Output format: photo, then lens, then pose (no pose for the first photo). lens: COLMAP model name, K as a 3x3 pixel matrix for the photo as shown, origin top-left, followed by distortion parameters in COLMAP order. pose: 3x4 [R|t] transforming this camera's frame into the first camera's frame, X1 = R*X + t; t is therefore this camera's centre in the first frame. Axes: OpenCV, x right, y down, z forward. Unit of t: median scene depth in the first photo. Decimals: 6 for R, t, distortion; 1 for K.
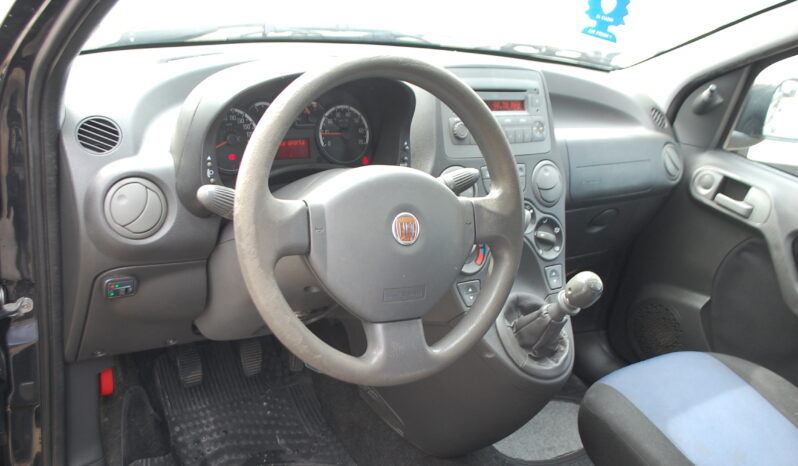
lens RADIAL K [[732.5, 0, 387.3], [0, 732.5, 263.4], [0, 0, 1]] dist [-0.079130, -0.001243]
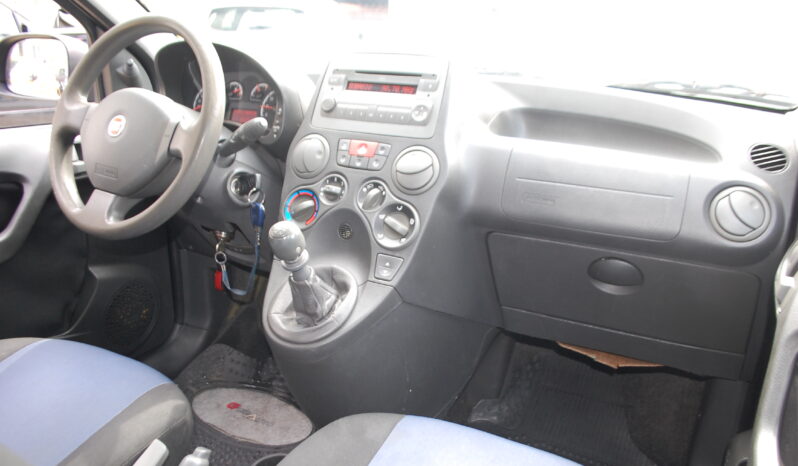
lens RADIAL K [[621.7, 0, 397.3], [0, 621.7, 267.2], [0, 0, 1]] dist [-0.083320, -0.003983]
pose [[0.478734, 0.159494, -0.863351, 0.786239], [-0.351642, 0.935874, -0.022096, 0.026497], [0.804464, 0.314168, 0.504119, 0.542691]]
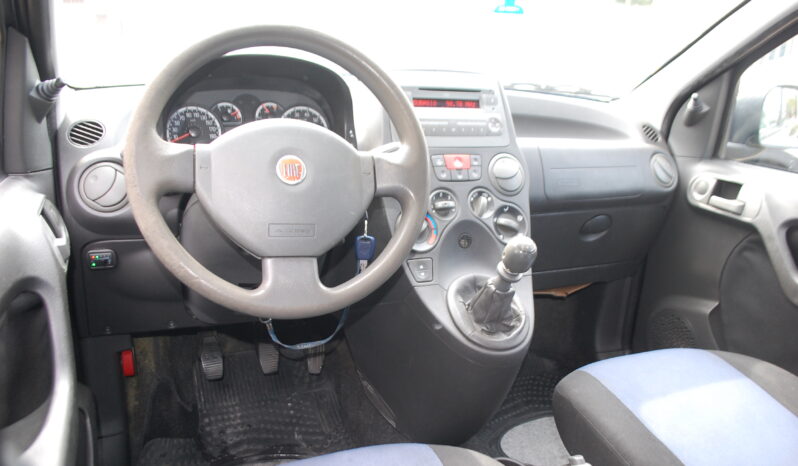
lens RADIAL K [[621.7, 0, 397.3], [0, 621.7, 267.2], [0, 0, 1]] dist [-0.083320, -0.003983]
pose [[0.978292, -0.037449, -0.203820, 0.210099], [0.007584, 0.989347, -0.145376, 0.133966], [0.207093, 0.140675, 0.968155, 0.096594]]
